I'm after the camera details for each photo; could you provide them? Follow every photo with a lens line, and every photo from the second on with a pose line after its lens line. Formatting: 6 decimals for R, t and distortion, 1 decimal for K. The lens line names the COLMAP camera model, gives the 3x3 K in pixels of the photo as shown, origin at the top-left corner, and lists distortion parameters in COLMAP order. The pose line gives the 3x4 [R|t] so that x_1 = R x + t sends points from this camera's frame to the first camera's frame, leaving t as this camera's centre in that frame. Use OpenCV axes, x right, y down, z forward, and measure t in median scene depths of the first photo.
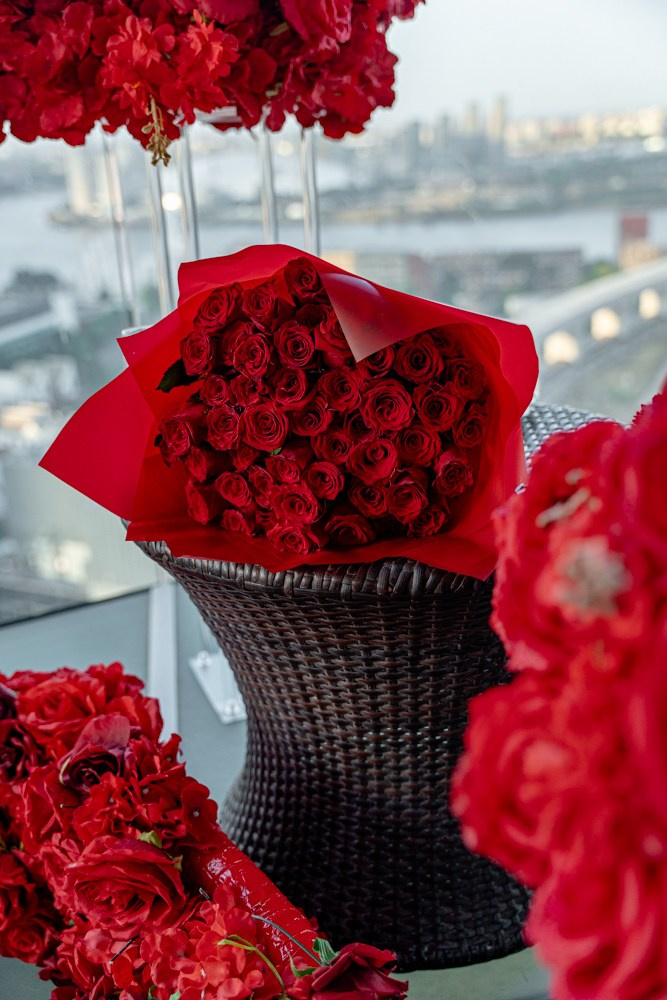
lens RADIAL K [[1059.3, 0, 333.5], [0, 1059.3, 500.0], [0, 0, 1]] dist [0.082037, -0.281451]
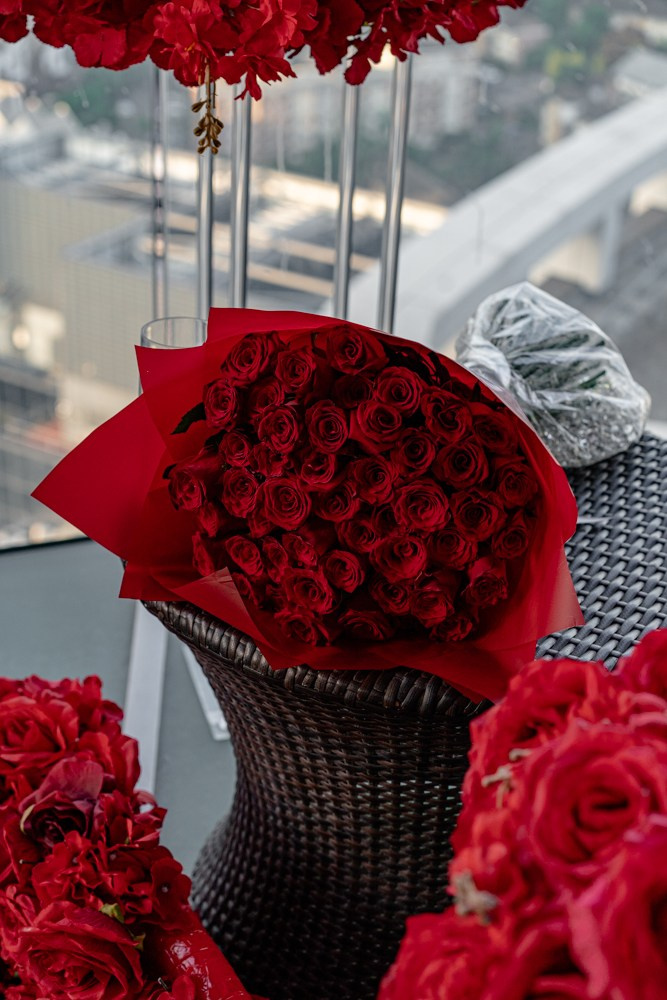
lens RADIAL K [[1763.7, 0, 340.9], [0, 1763.7, 458.0], [0, 0, 1]] dist [-0.000164, -0.018207]
pose [[0.989761, 0.131774, -0.054858, 0.054701], [-0.123028, 0.982447, 0.140224, -0.300501], [0.072373, -0.132039, 0.988599, -0.434526]]
